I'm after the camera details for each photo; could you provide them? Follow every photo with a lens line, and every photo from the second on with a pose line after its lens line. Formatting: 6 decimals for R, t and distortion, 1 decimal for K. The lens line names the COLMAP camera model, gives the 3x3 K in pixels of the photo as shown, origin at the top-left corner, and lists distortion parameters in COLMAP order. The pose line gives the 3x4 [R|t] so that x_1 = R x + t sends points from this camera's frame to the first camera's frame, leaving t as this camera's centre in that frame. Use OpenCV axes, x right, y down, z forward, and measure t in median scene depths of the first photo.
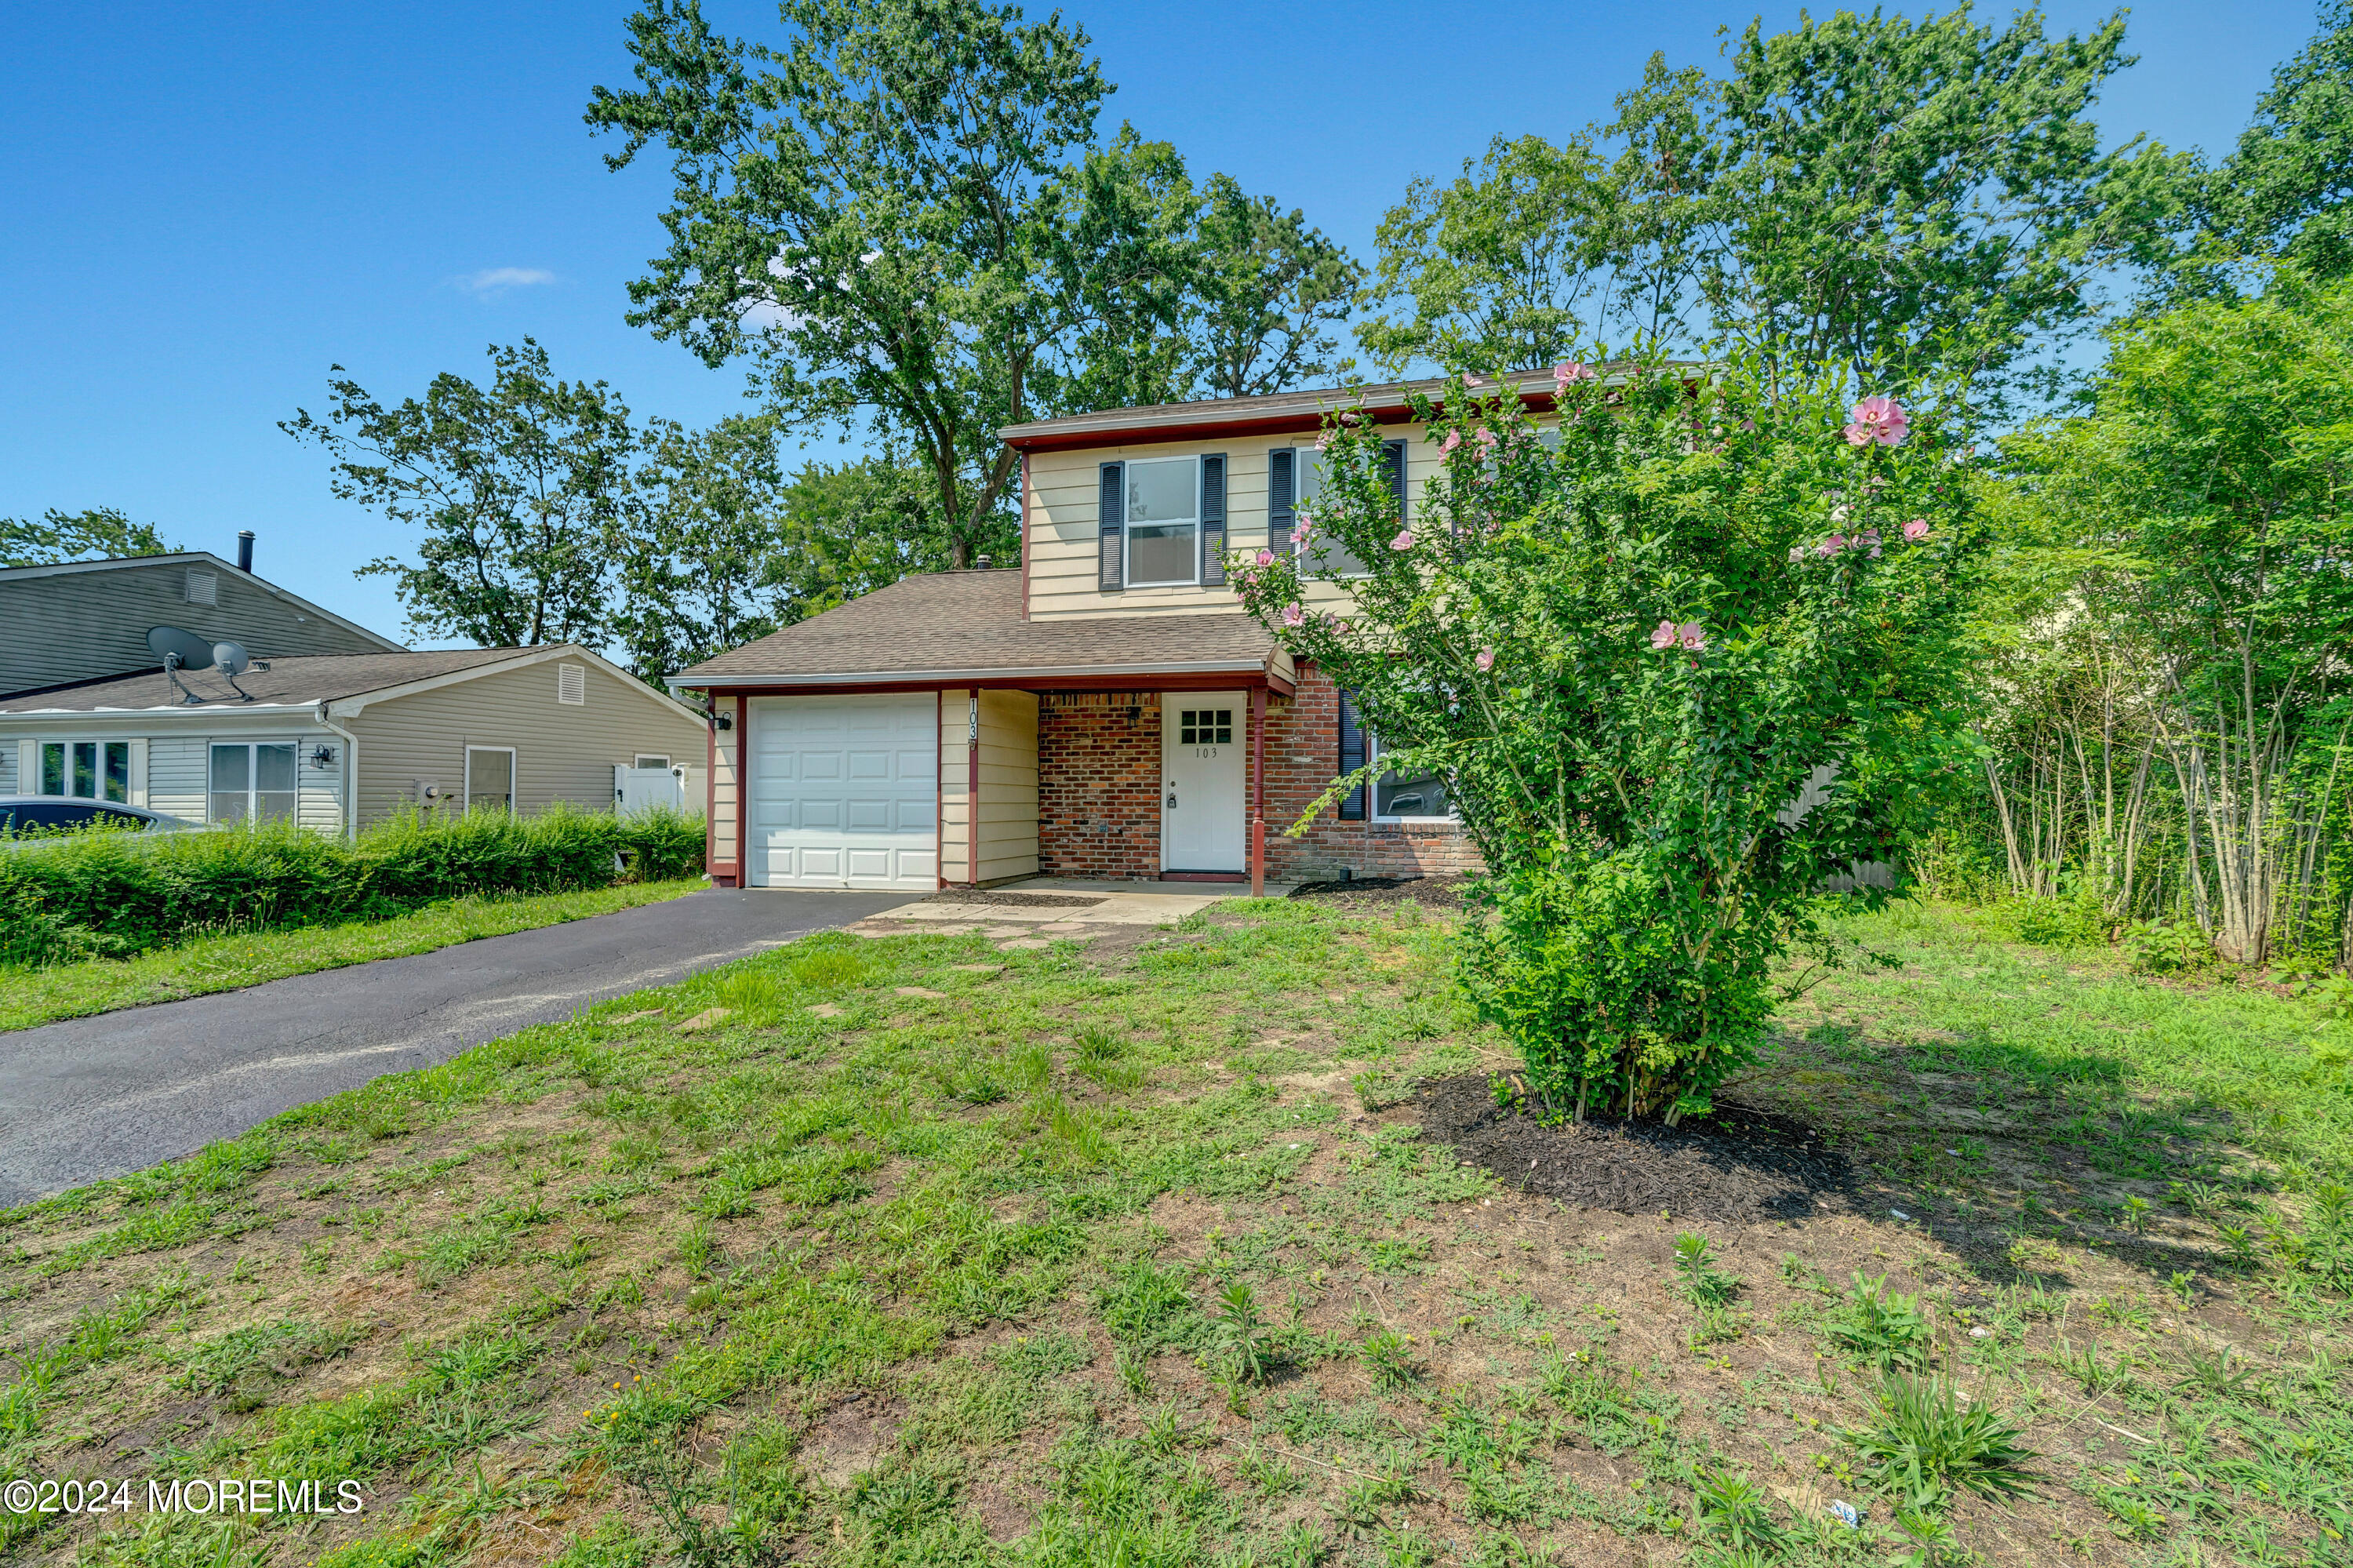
lens RADIAL K [[1042.4, 0, 1176.5], [0, 1042.4, 784.0], [0, 0, 1]] dist [-0.003624, 0.000660]
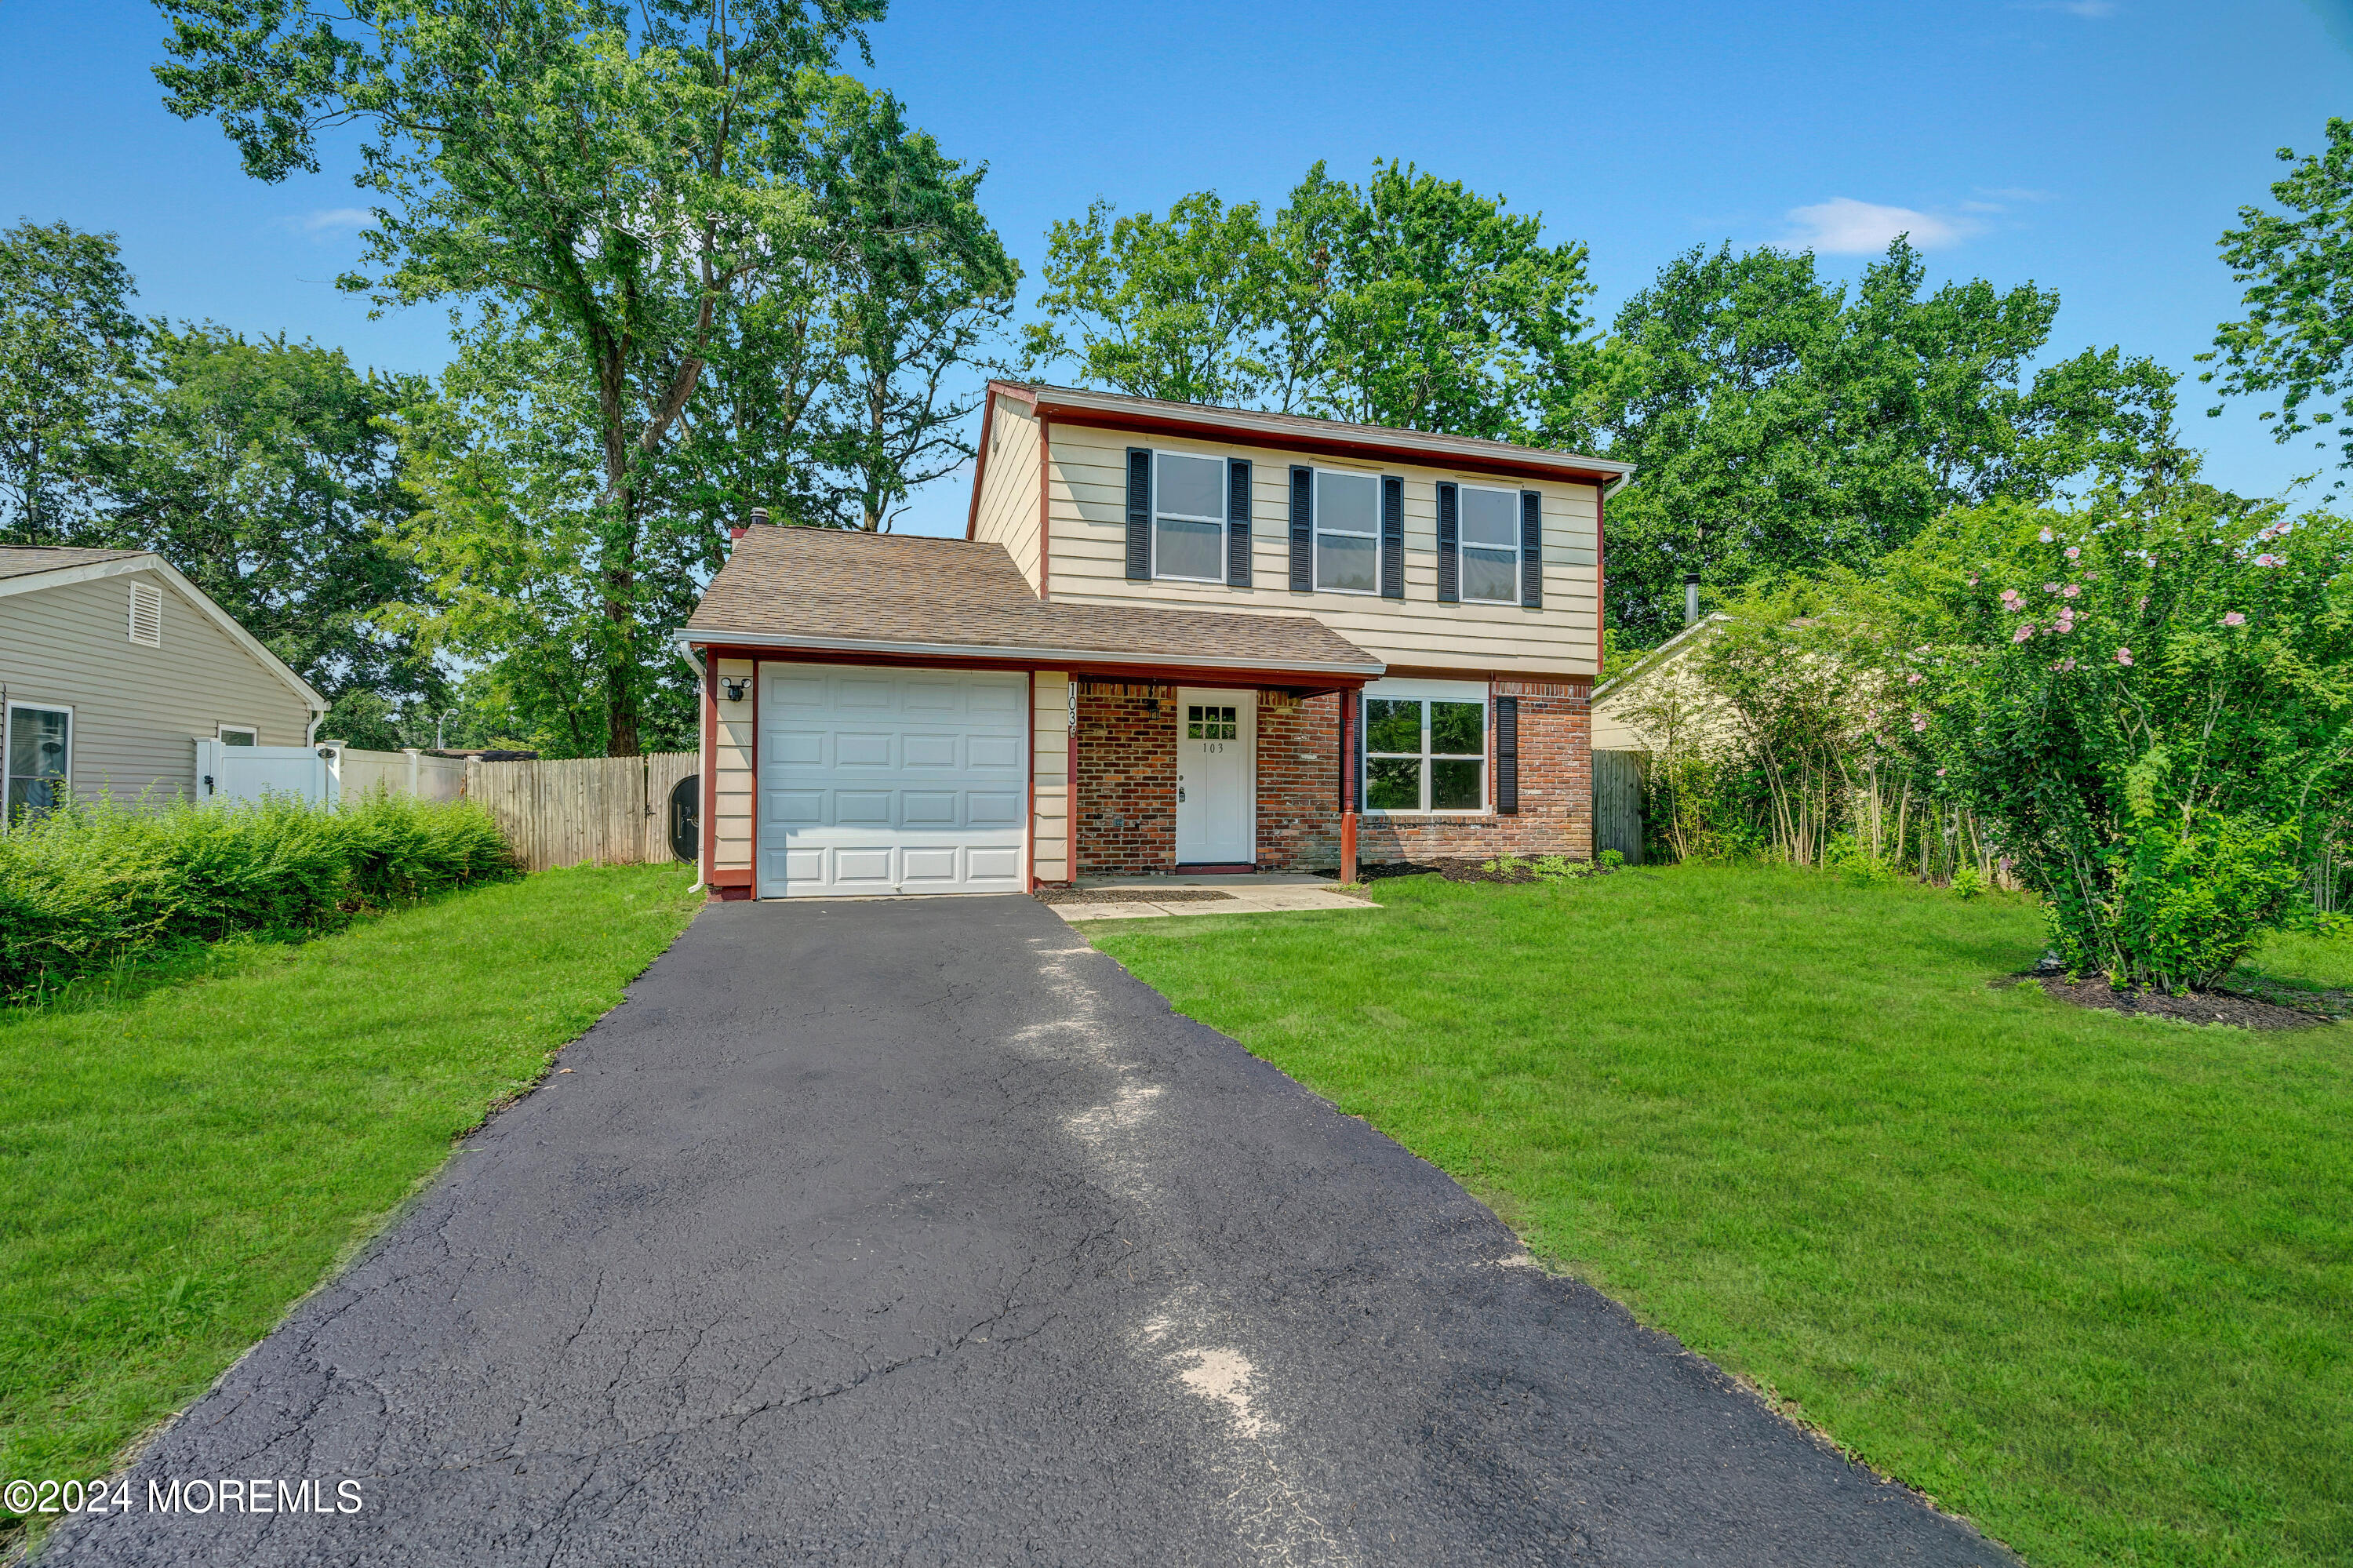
lens RADIAL K [[1051.1, 0, 1176.5], [0, 1051.1, 784.0], [0, 0, 1]] dist [-0.003254, 0.000697]
pose [[0.851851, 0.011498, 0.523658, -0.528600], [-0.010950, 0.999931, -0.004143, 0.009915], [-0.523669, -0.002204, 0.851919, 0.136413]]
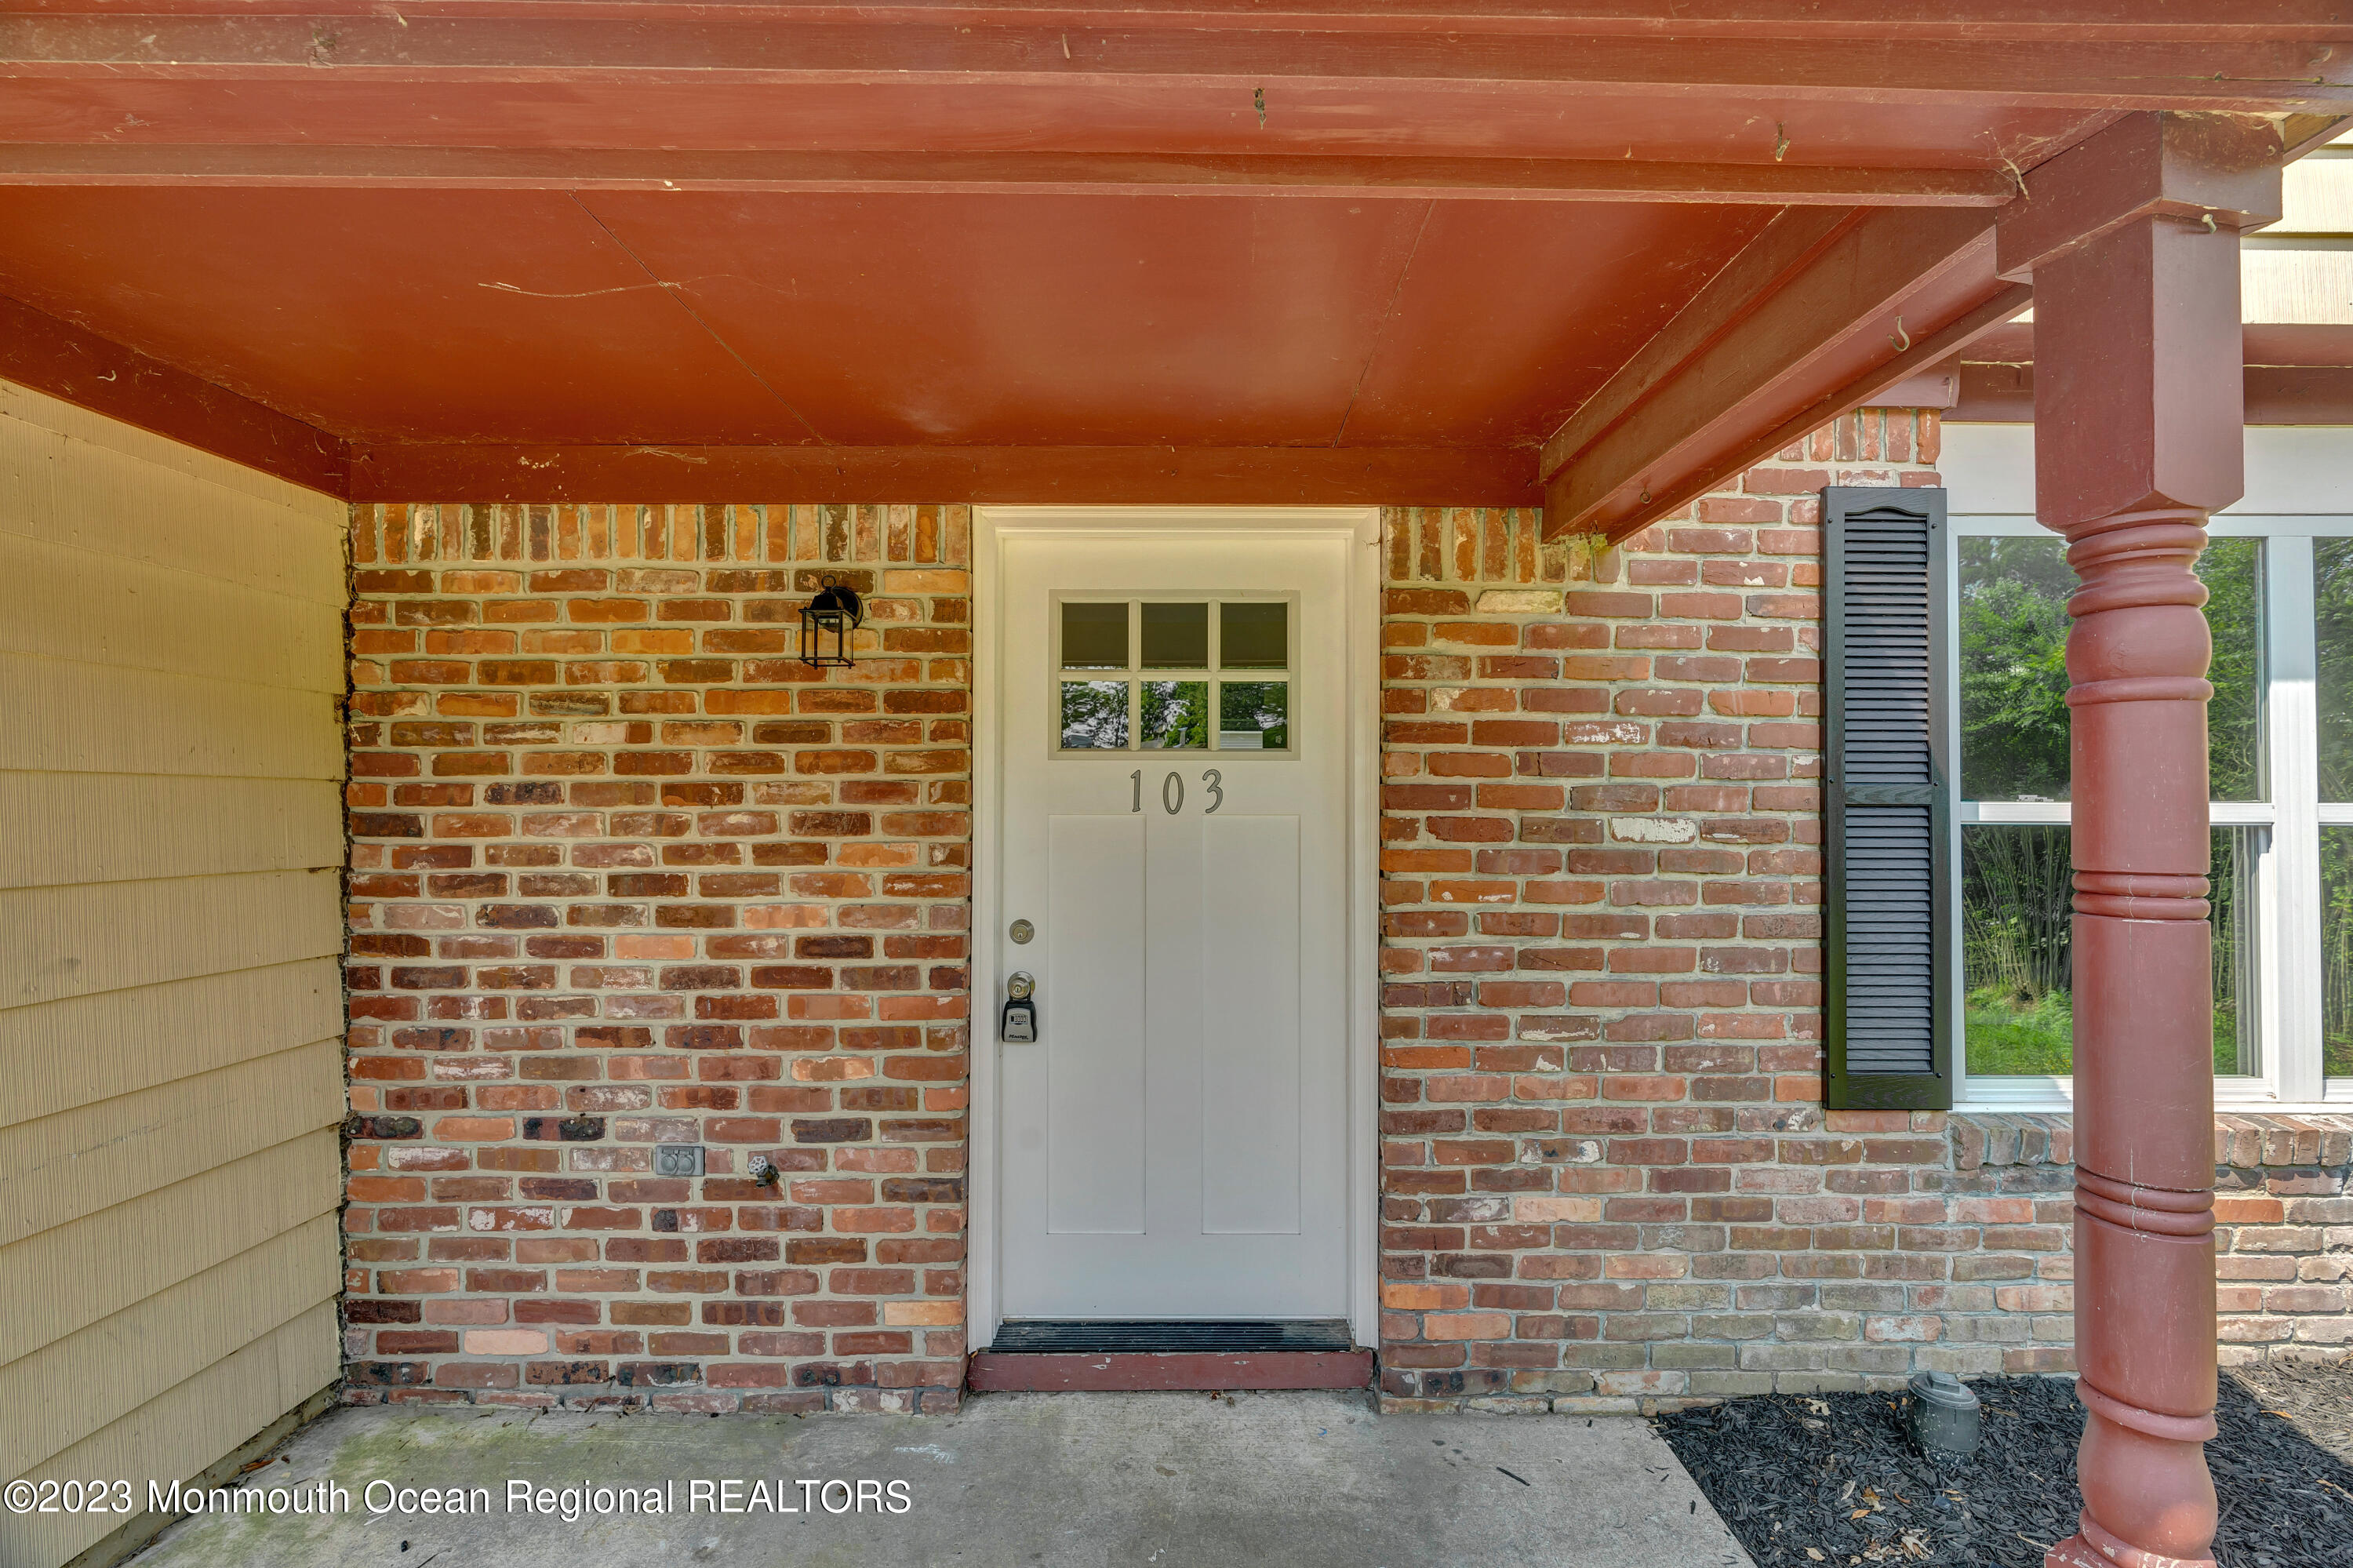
lens RADIAL K [[1051.1, 0, 1176.5], [0, 1051.1, 784.0], [0, 0, 1]] dist [-0.003254, 0.000697]
pose [[0.967020, 0.001090, 0.254698, -0.027895], [-0.001737, 0.999996, 0.002313, -0.031231], [-0.254695, -0.002679, 0.967018, 0.763364]]
